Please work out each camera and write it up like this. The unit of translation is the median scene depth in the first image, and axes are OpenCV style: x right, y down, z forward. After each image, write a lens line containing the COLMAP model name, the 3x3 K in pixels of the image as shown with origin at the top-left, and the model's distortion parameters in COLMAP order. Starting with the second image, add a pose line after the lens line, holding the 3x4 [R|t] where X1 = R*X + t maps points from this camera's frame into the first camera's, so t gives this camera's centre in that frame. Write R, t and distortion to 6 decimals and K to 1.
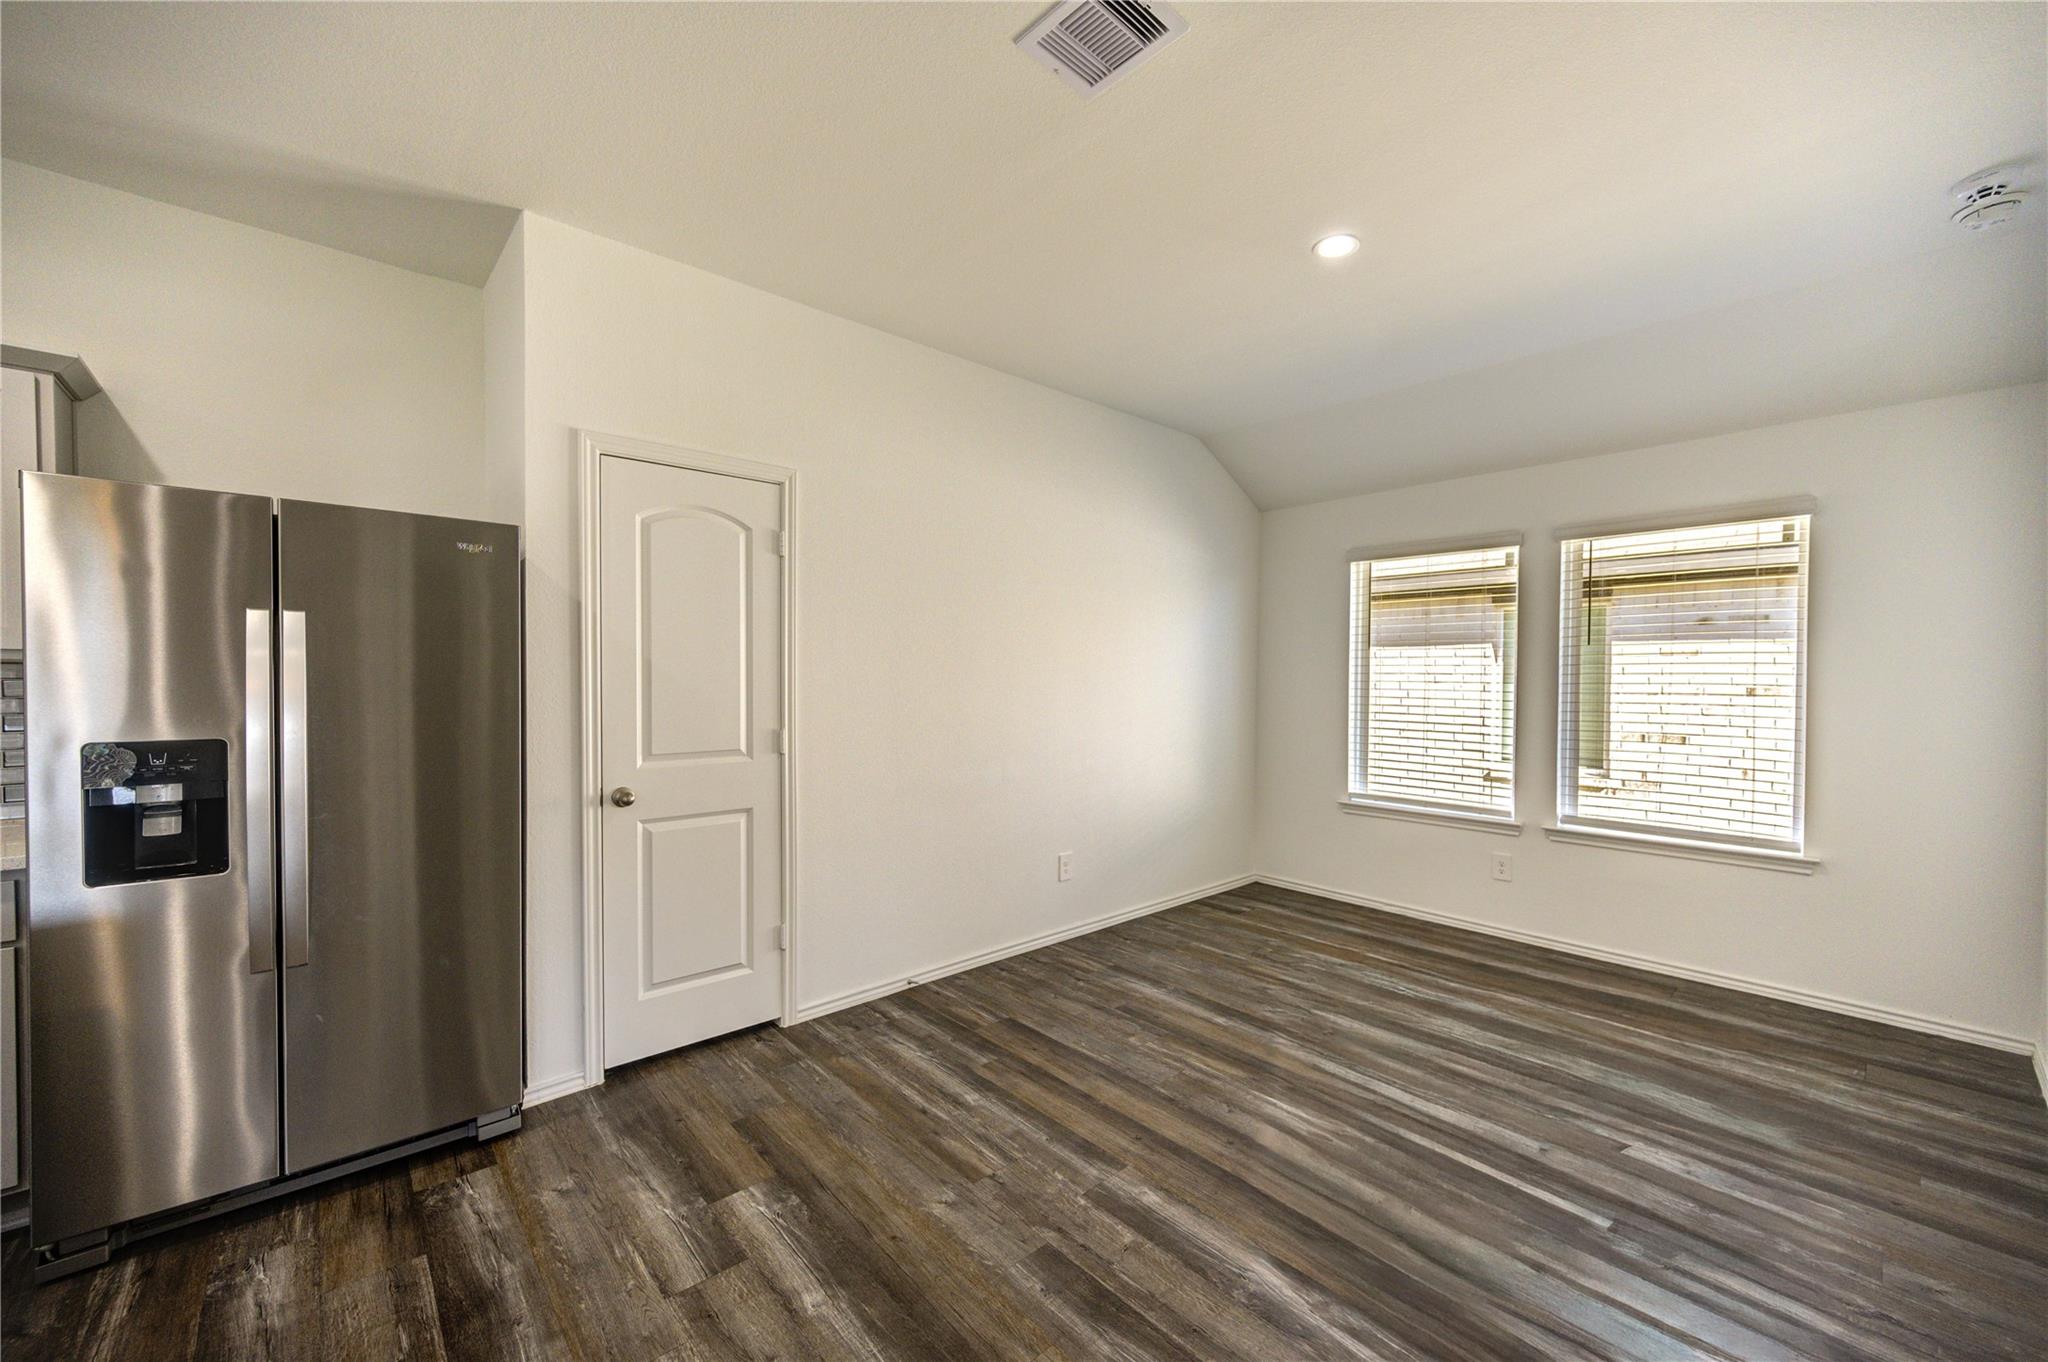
lens RADIAL K [[795.7, 0, 1031.8], [0, 795.7, 686.7], [0, 0, 1]] dist [0.002278, -0.000575]
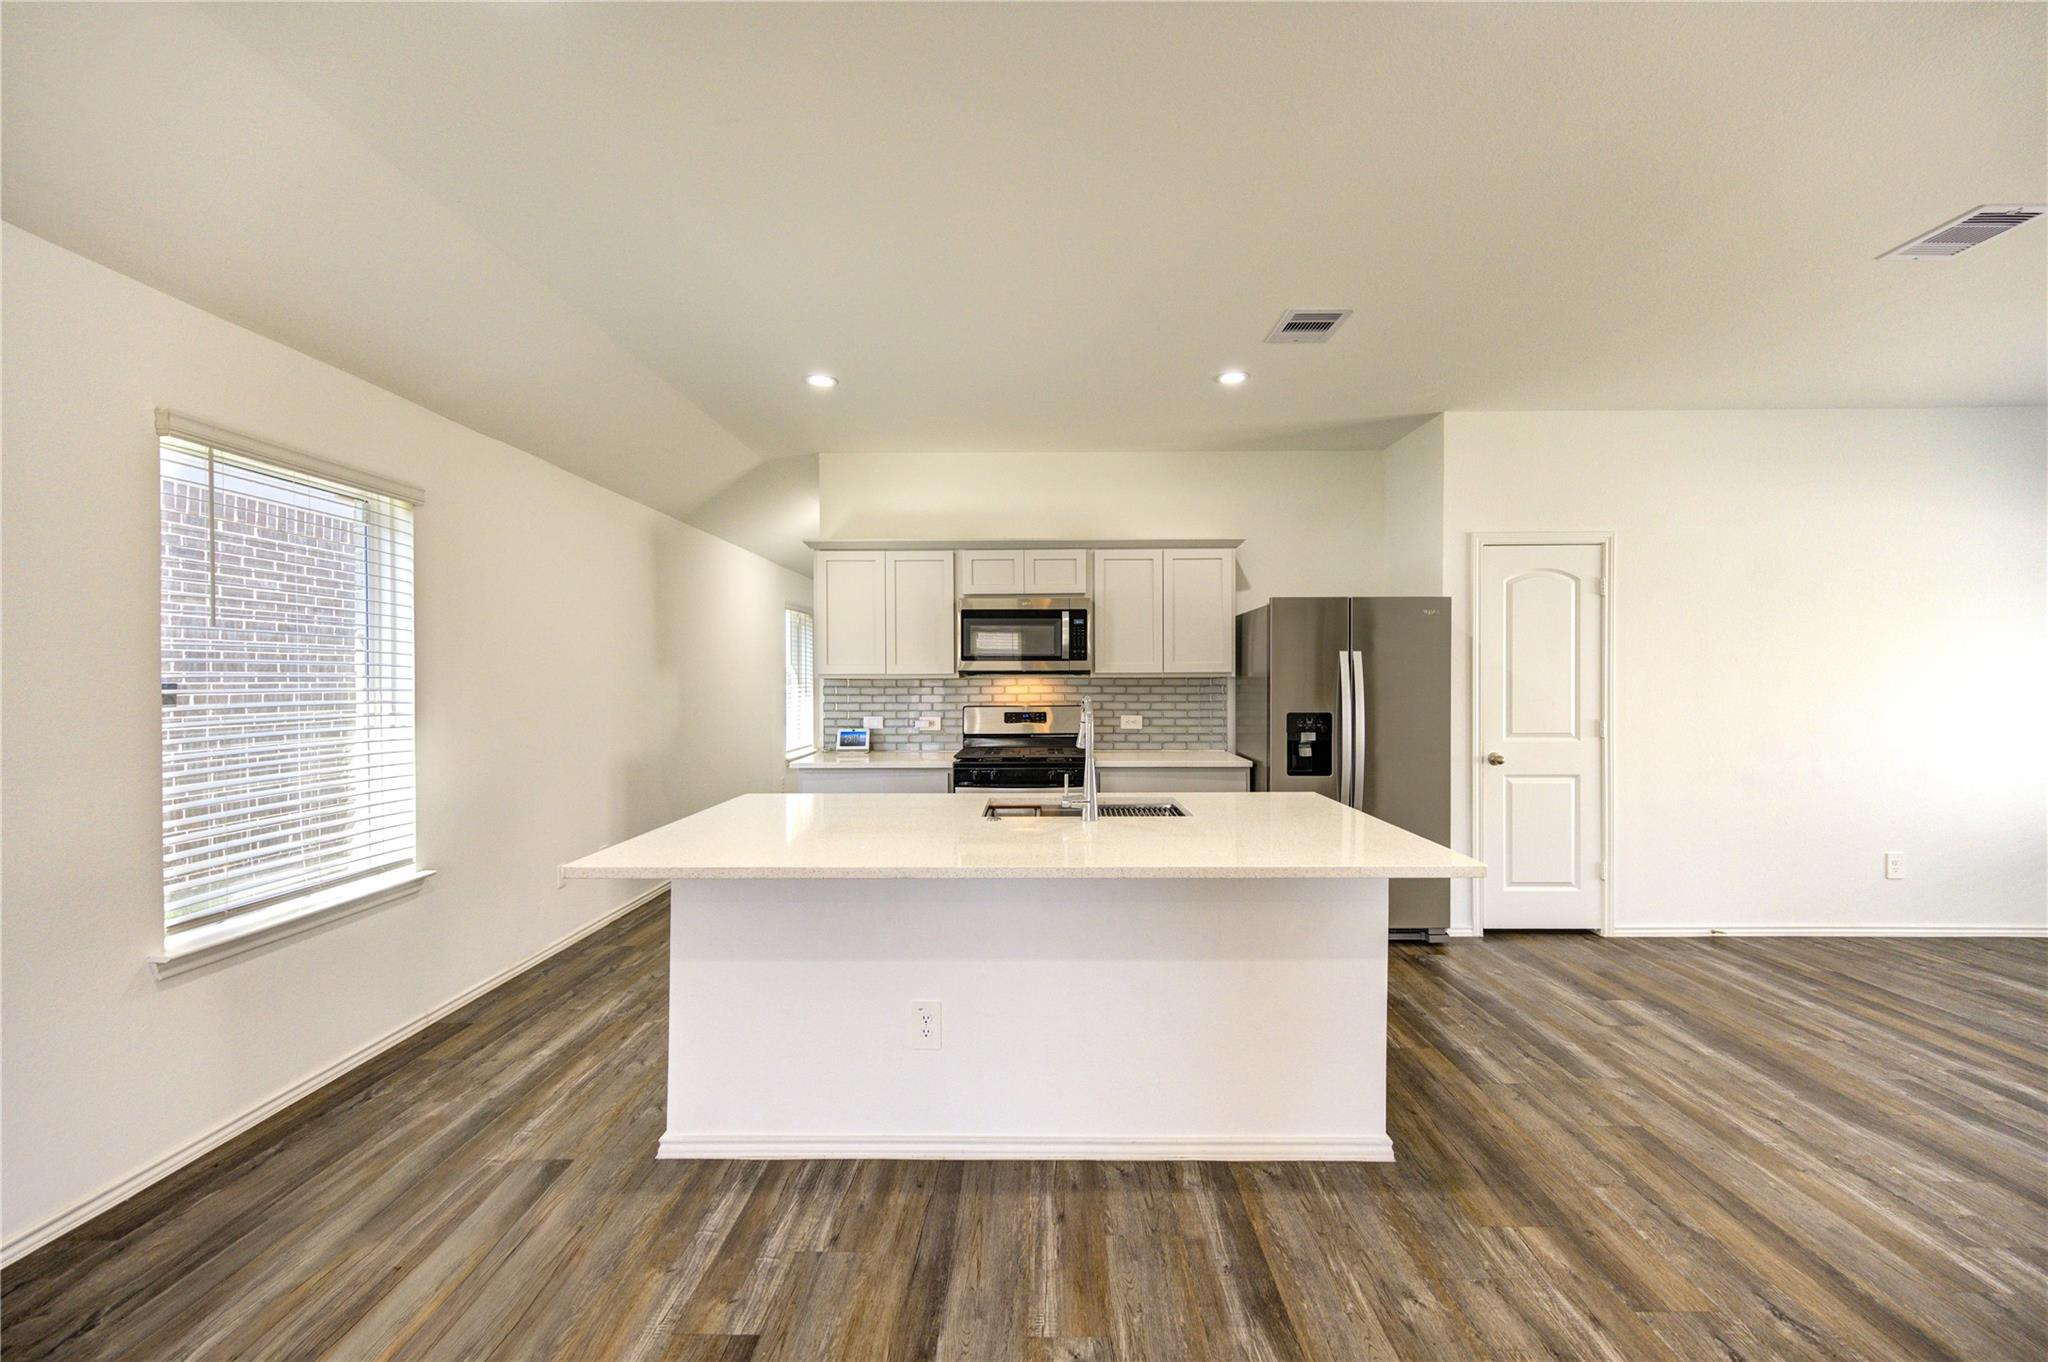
lens RADIAL K [[795.7, 0, 1031.8], [0, 795.7, 686.7], [0, 0, 1]] dist [0.002278, -0.000575]
pose [[0.731825, -0.004748, -0.681477, -0.092328], [-0.002910, 0.999945, -0.010092, 0.011900], [0.681487, 0.009369, 0.731770, -0.672379]]
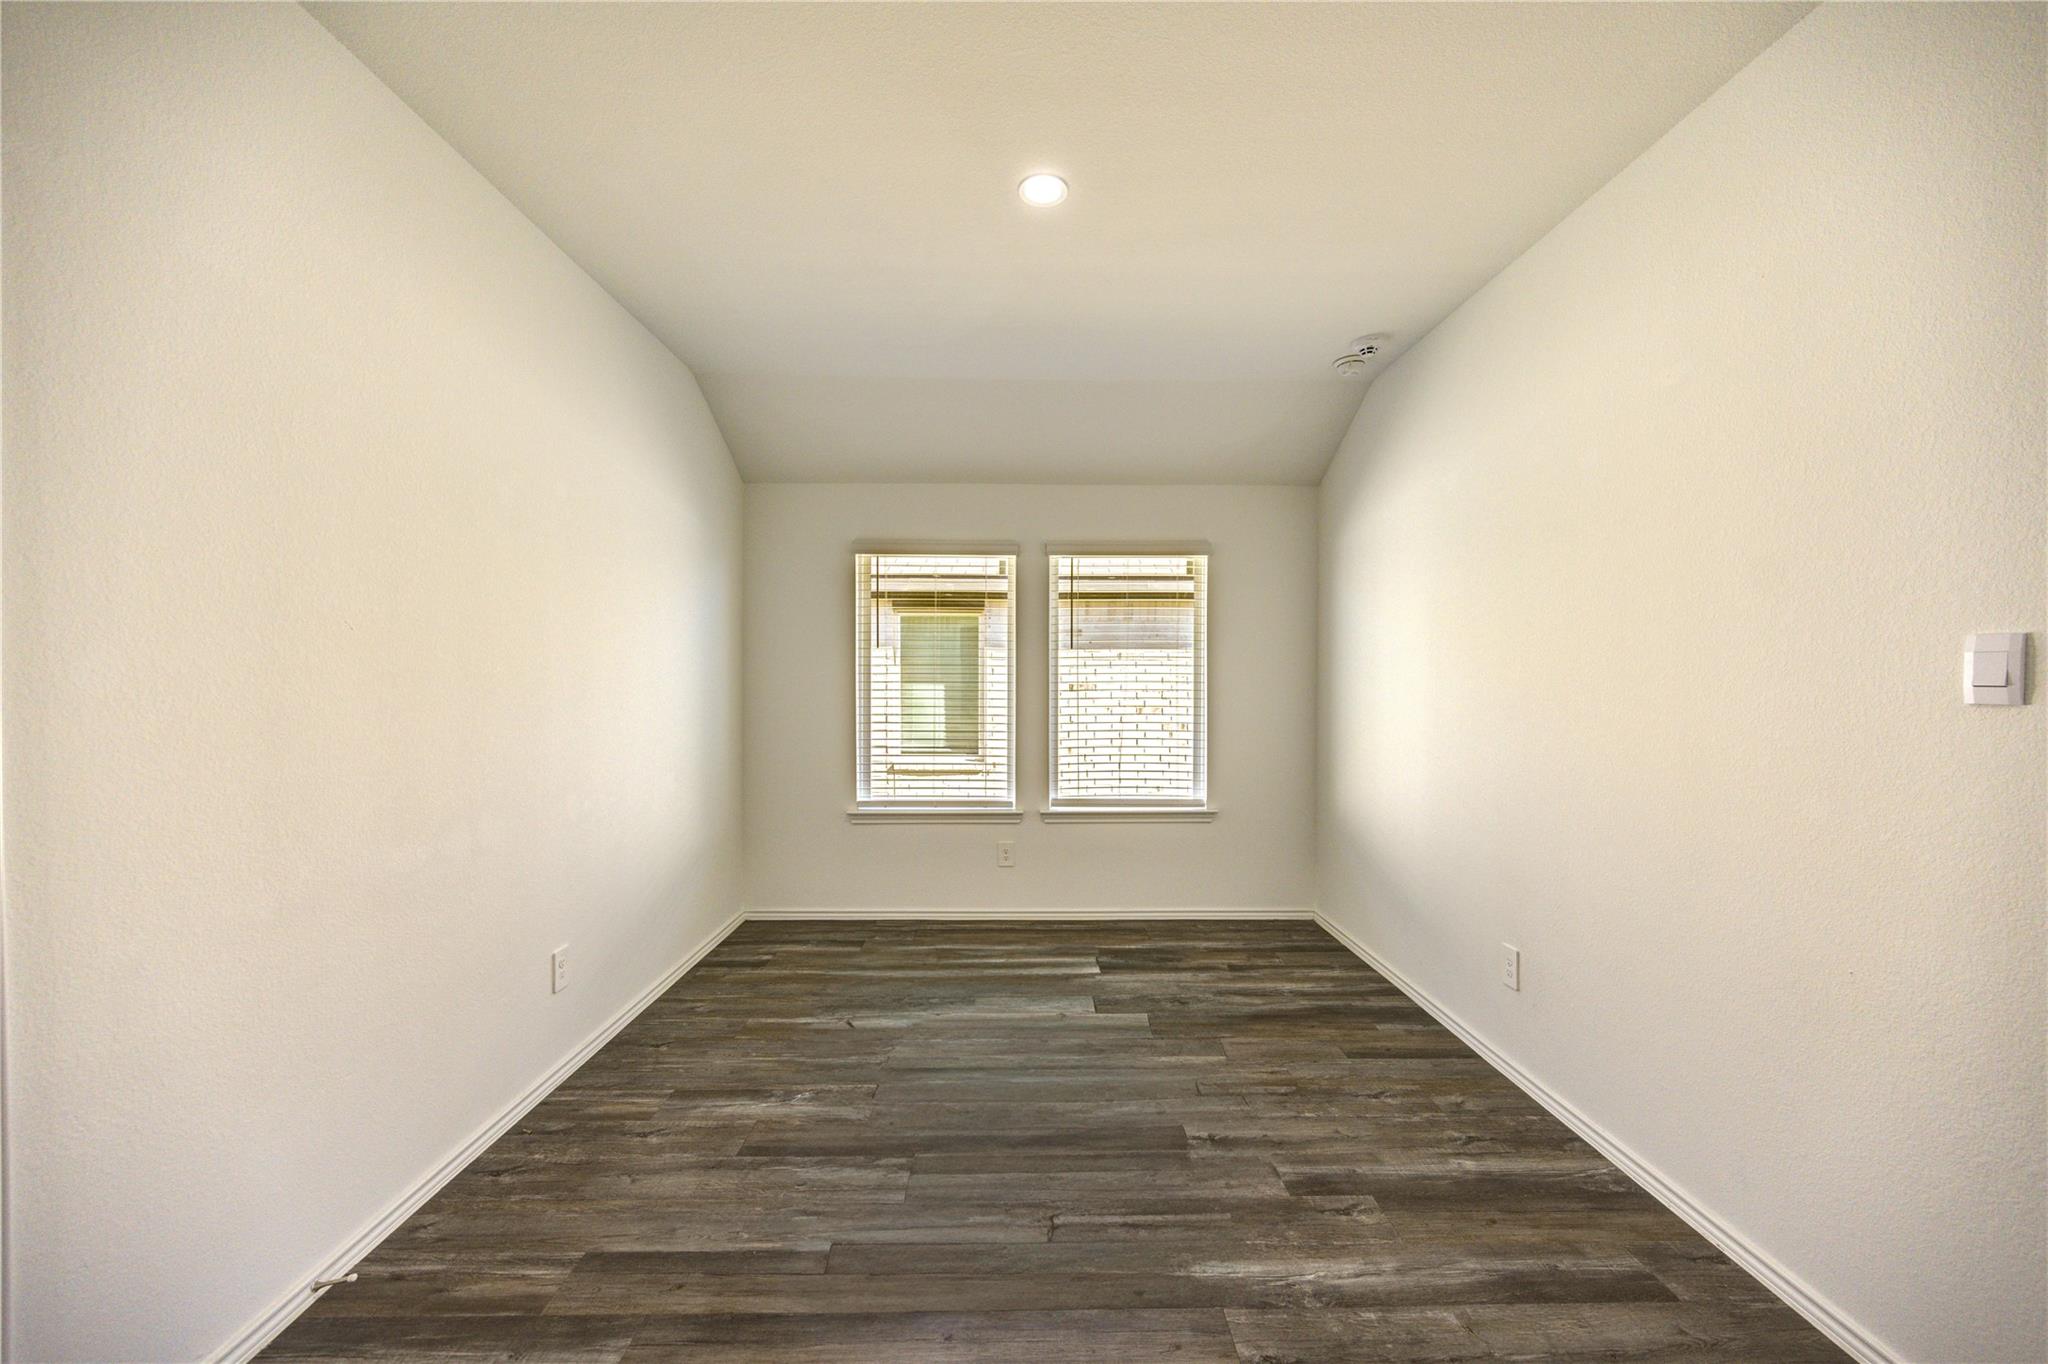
lens RADIAL K [[795.7, 0, 1031.8], [0, 795.7, 687.7], [0, 0, 1]] dist [0.002278, -0.000575]
pose [[0.658983, -0.013055, 0.752045, -0.251113], [0.013127, 0.999897, 0.005855, -0.004482], [-0.752043, 0.006014, 0.659086, 0.359201]]
